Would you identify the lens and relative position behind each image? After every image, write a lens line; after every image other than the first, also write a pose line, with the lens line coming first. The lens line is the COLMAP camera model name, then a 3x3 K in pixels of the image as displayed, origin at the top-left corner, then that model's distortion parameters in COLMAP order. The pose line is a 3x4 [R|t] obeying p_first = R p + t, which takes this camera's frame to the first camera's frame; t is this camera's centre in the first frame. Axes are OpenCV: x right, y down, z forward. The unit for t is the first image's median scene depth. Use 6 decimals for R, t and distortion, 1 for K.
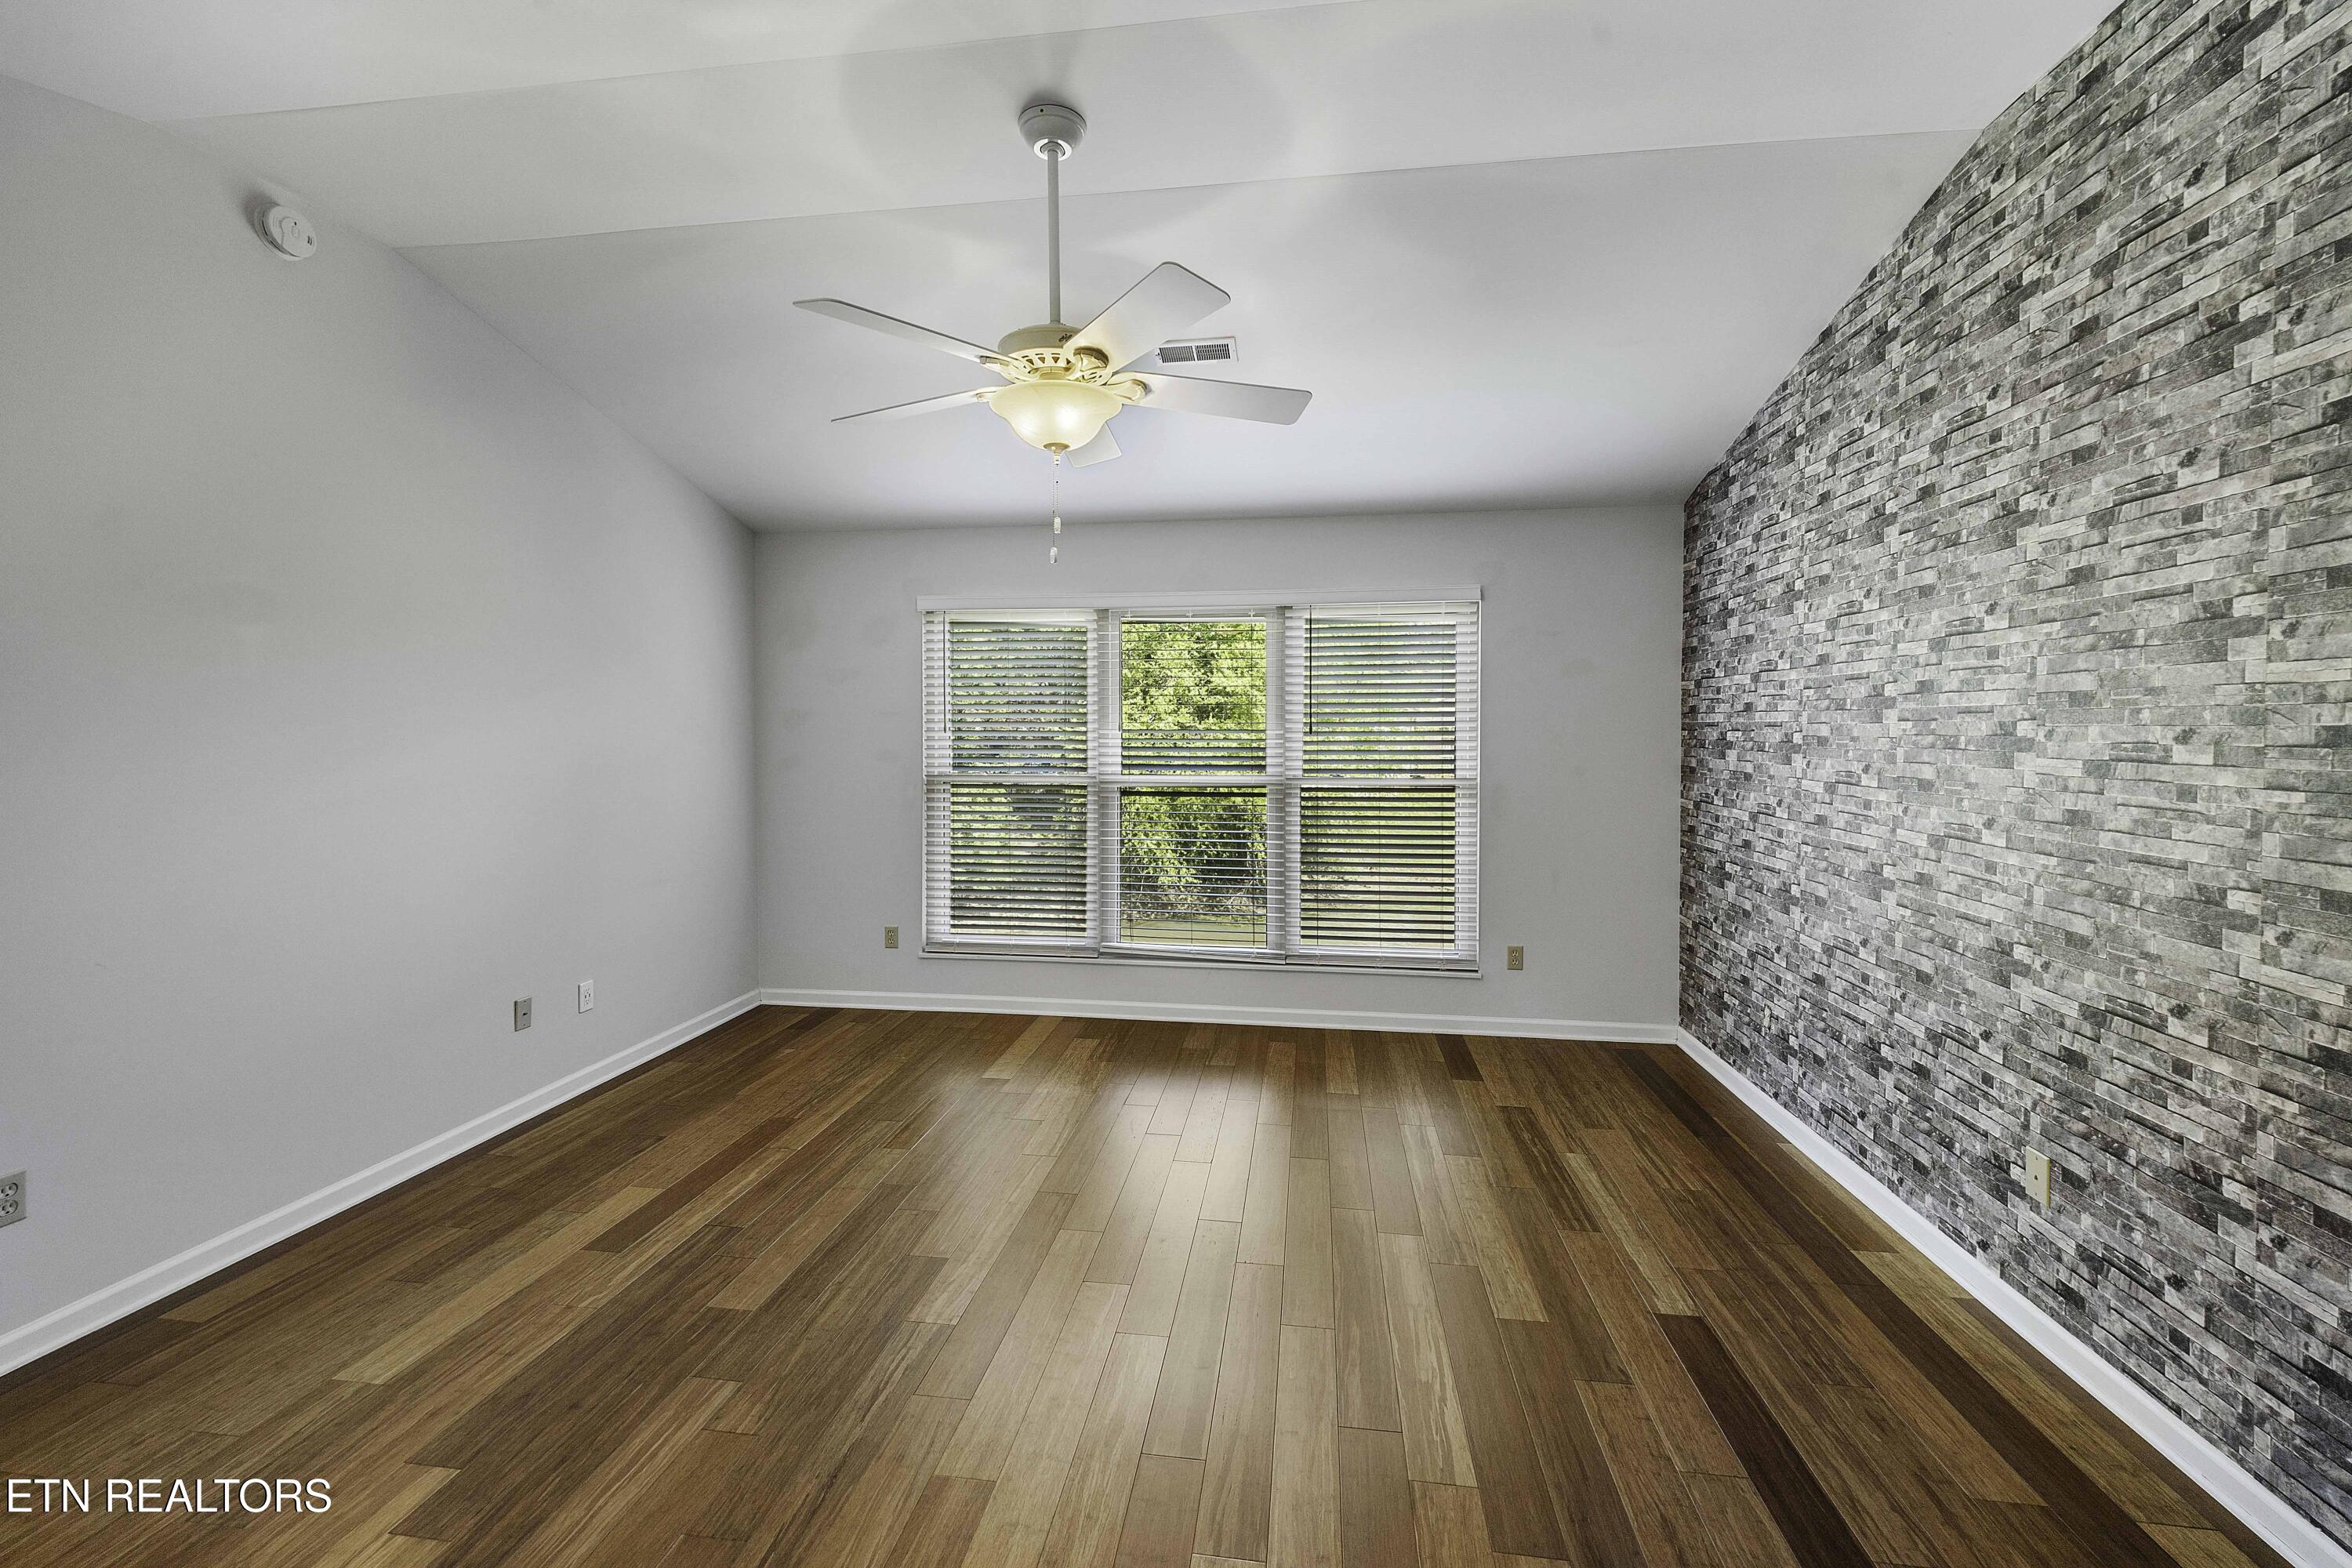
lens RADIAL K [[952.2, 0, 1154.7], [0, 952.2, 742.8], [0, 0, 1]] dist [0.006255, -0.001476]
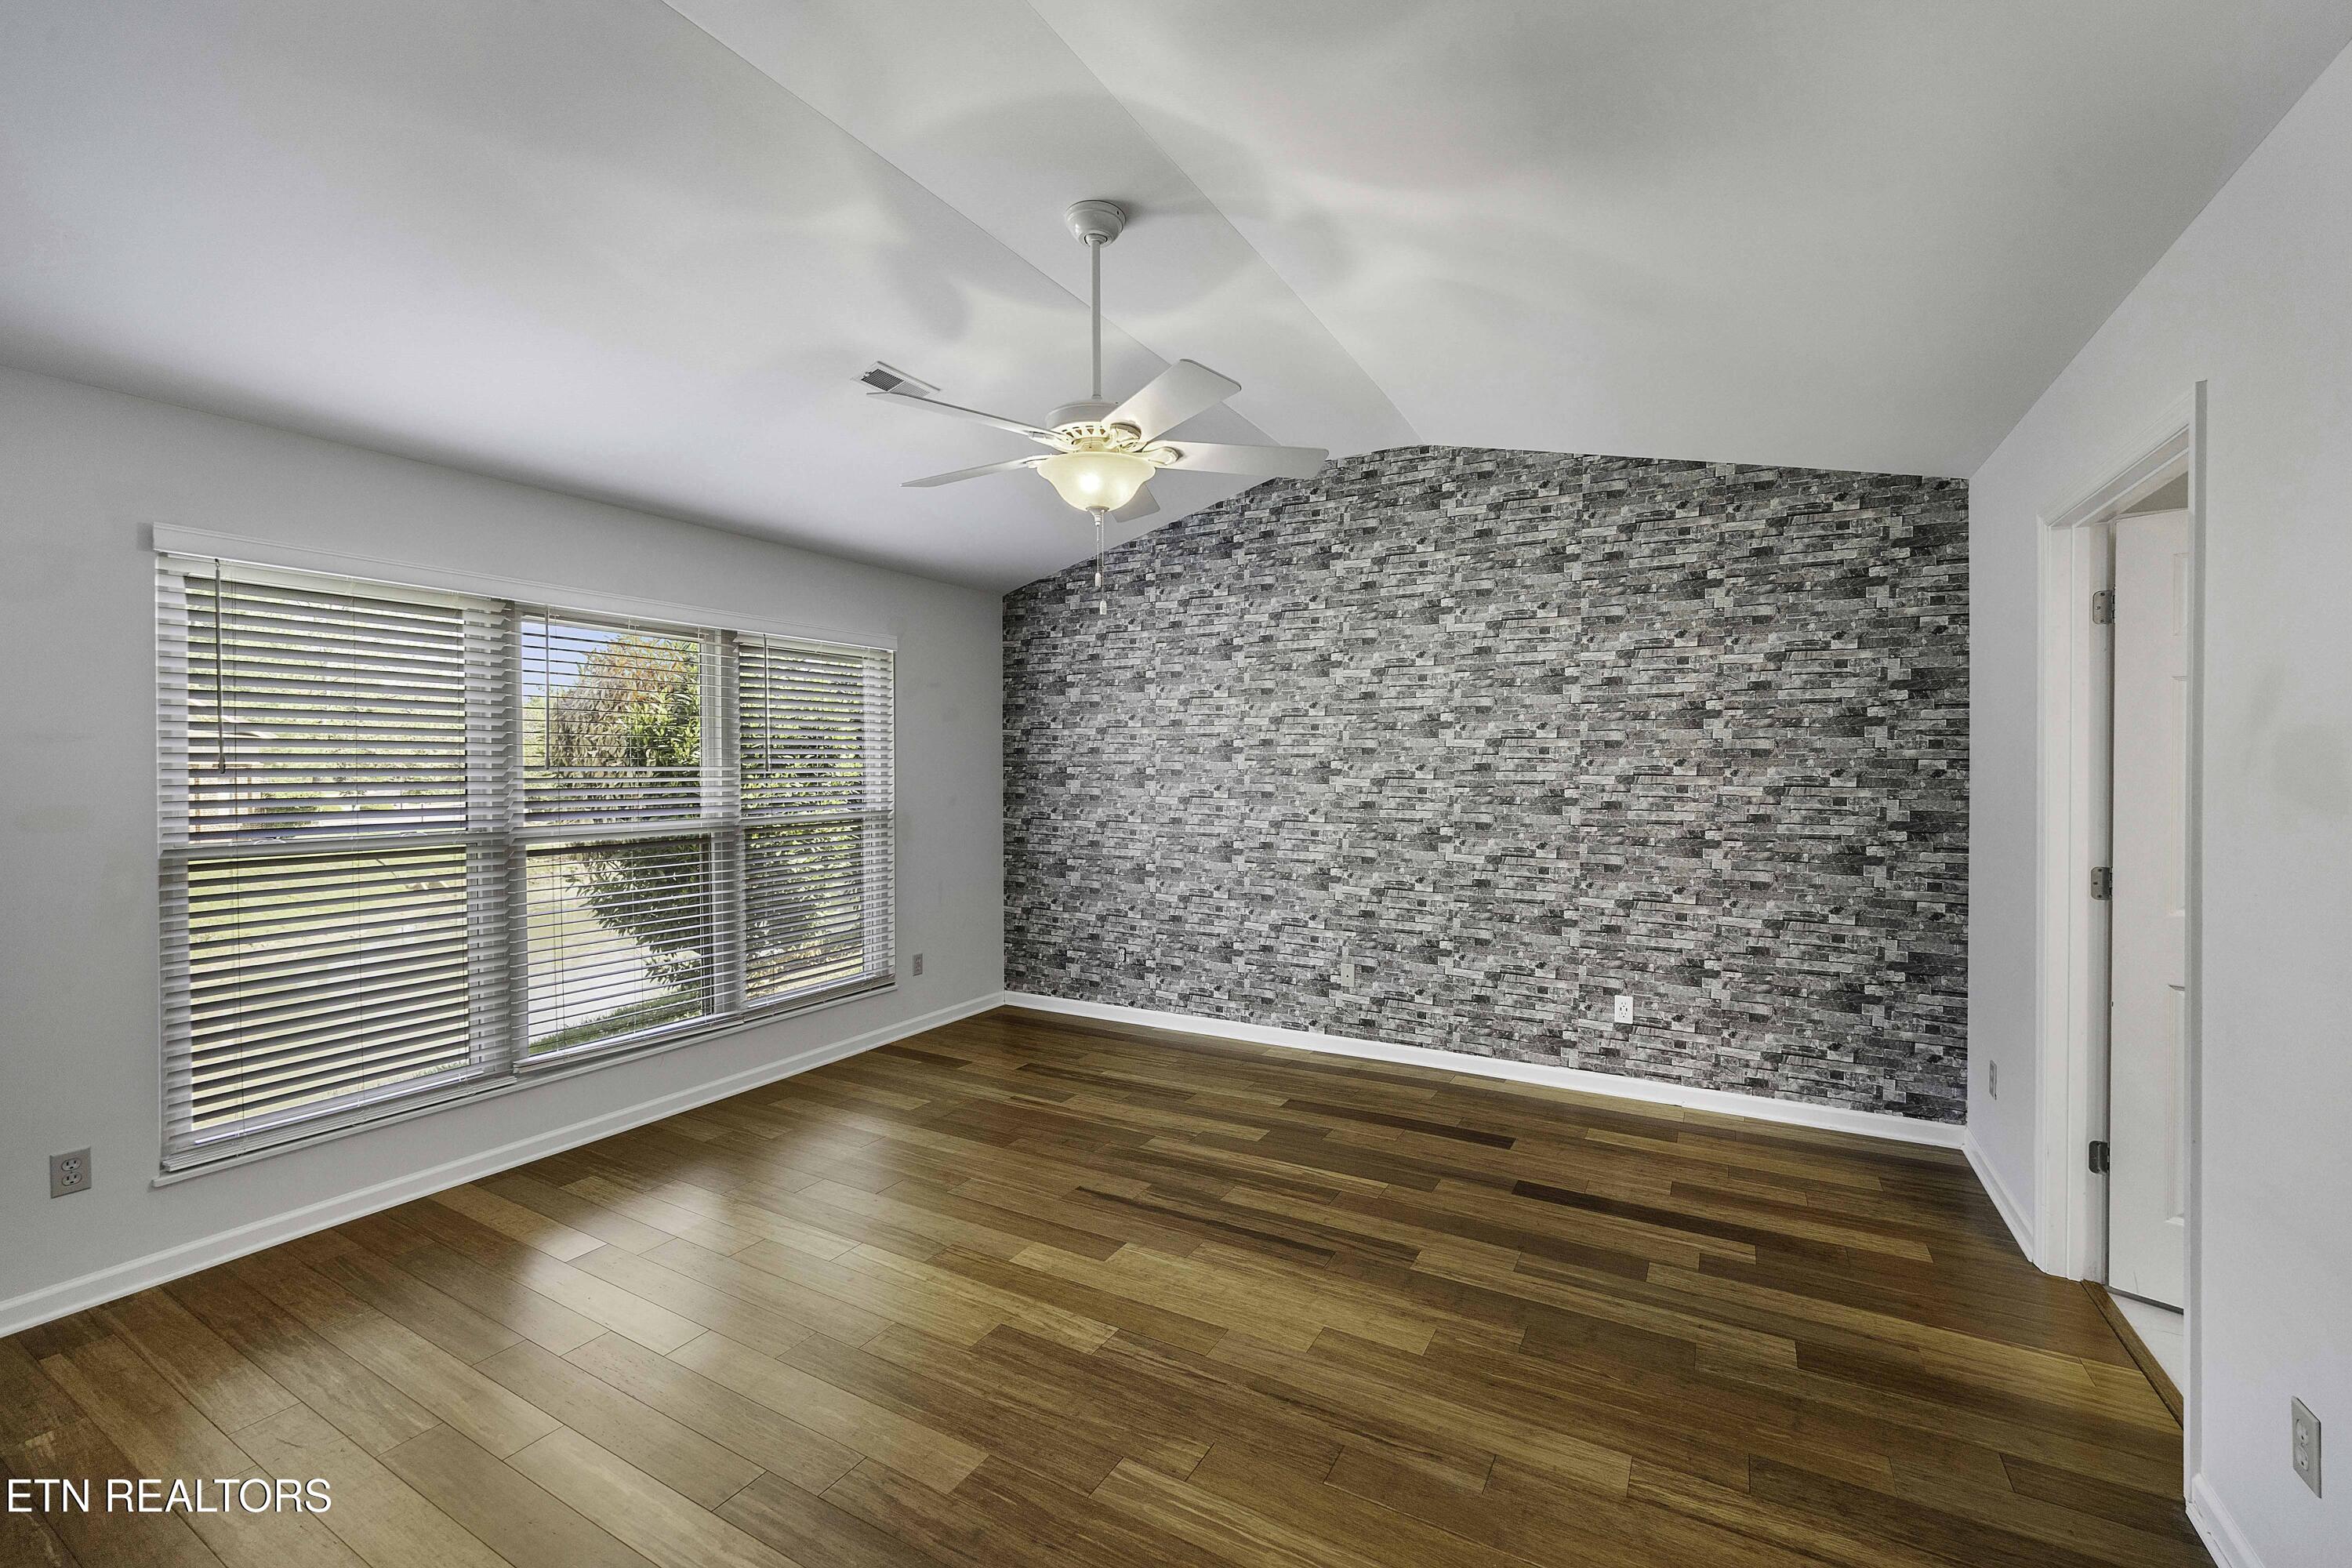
lens RADIAL K [[952.2, 0, 1198.7], [0, 952.2, 770.4], [0, 0, 1]] dist [0.006255, -0.001476]
pose [[0.366389, -0.005958, 0.930443, -1.085556], [0.015621, 0.999878, 0.000252, -0.006951], [-0.930331, 0.014442, 0.366437, 0.492731]]
